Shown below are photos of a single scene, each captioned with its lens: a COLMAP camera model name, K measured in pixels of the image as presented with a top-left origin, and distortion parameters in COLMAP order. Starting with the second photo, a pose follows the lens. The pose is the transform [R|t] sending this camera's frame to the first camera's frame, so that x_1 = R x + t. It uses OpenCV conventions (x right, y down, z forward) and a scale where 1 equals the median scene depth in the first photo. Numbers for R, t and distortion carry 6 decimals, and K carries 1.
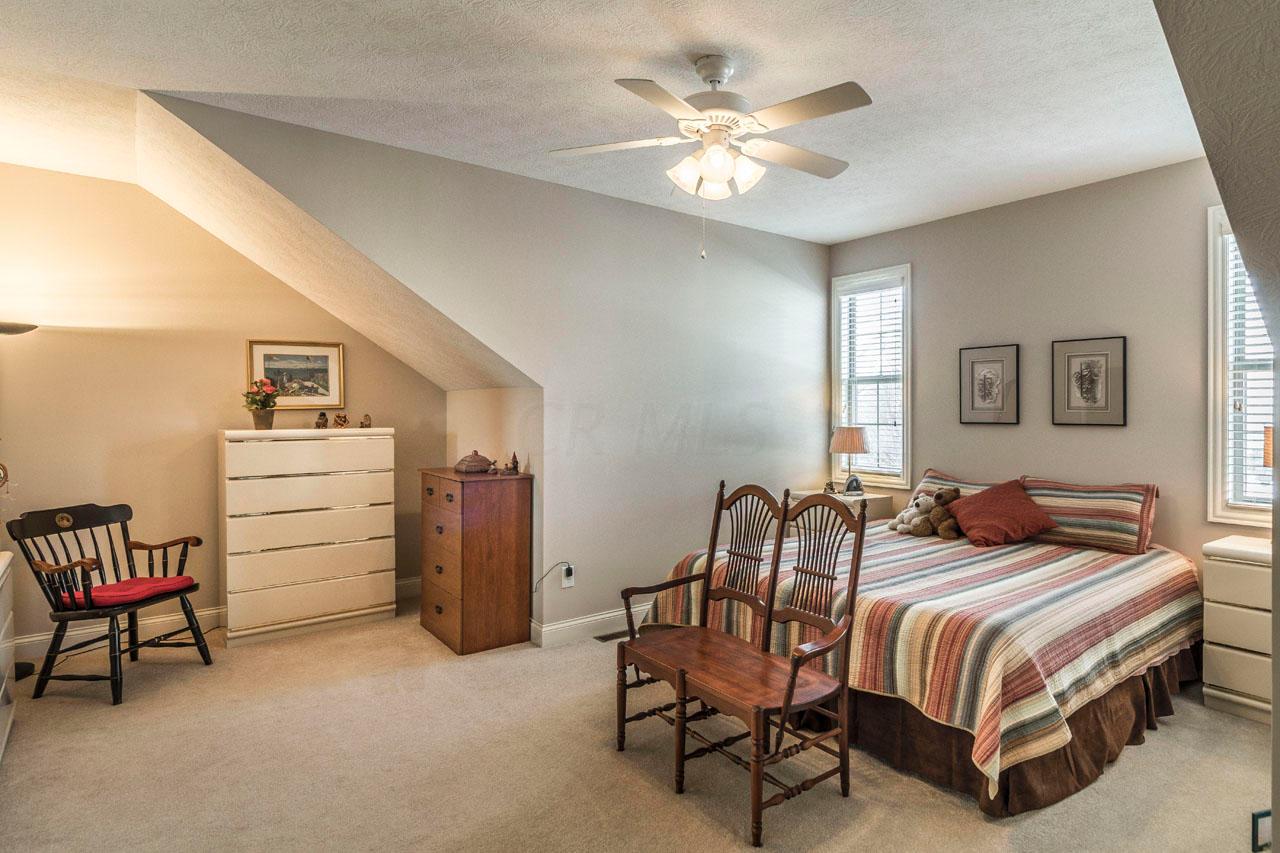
lens RADIAL K [[681.7, 0, 636.5], [0, 681.7, 418.3], [0, 0, 1]] dist [-0.000114, 0.001872]
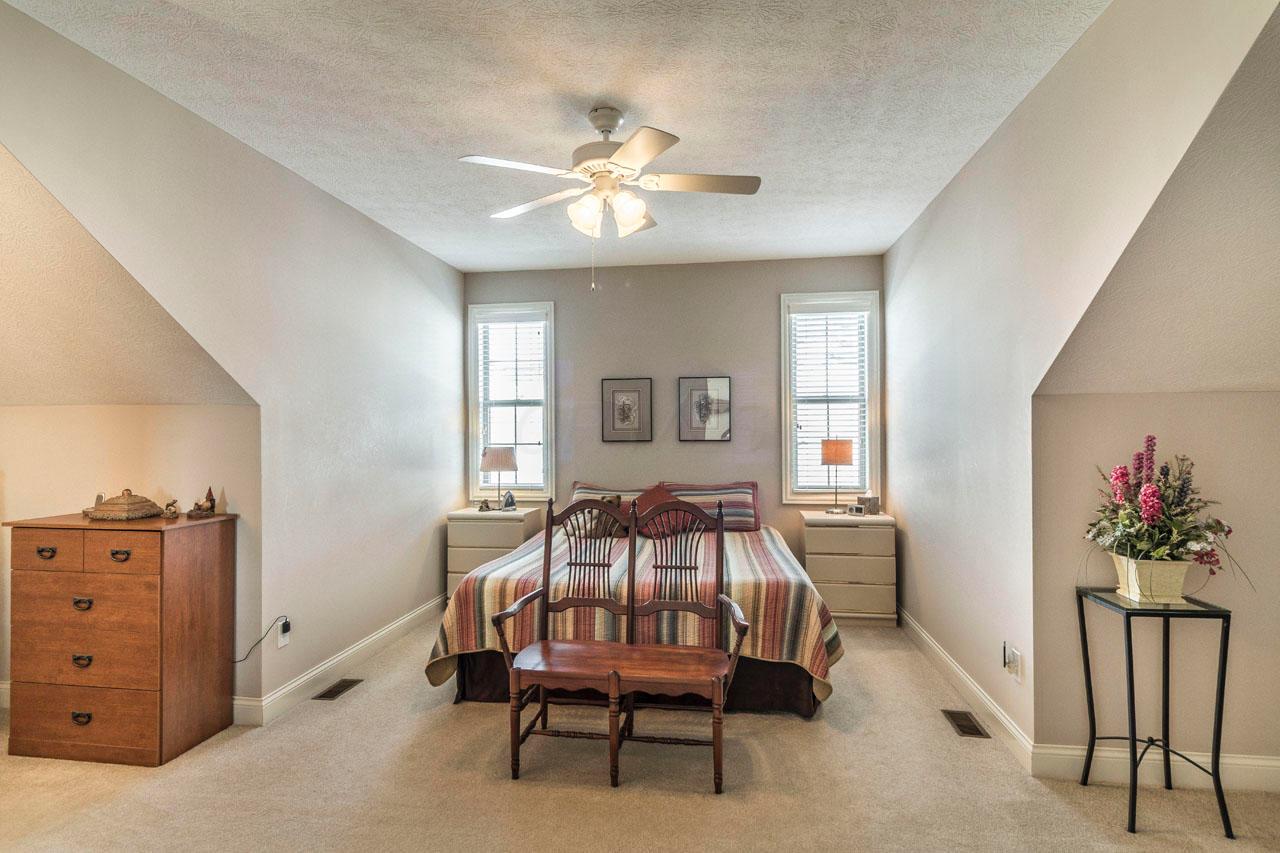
lens RADIAL K [[681.7, 0, 636.2], [0, 681.7, 426.9], [0, 0, 1]] dist [-0.000114, 0.001872]
pose [[0.741975, -0.002544, 0.670423, -0.323663], [0.015602, 0.999787, -0.013474, -0.001747], [-0.670246, 0.020457, 0.741857, 0.085477]]
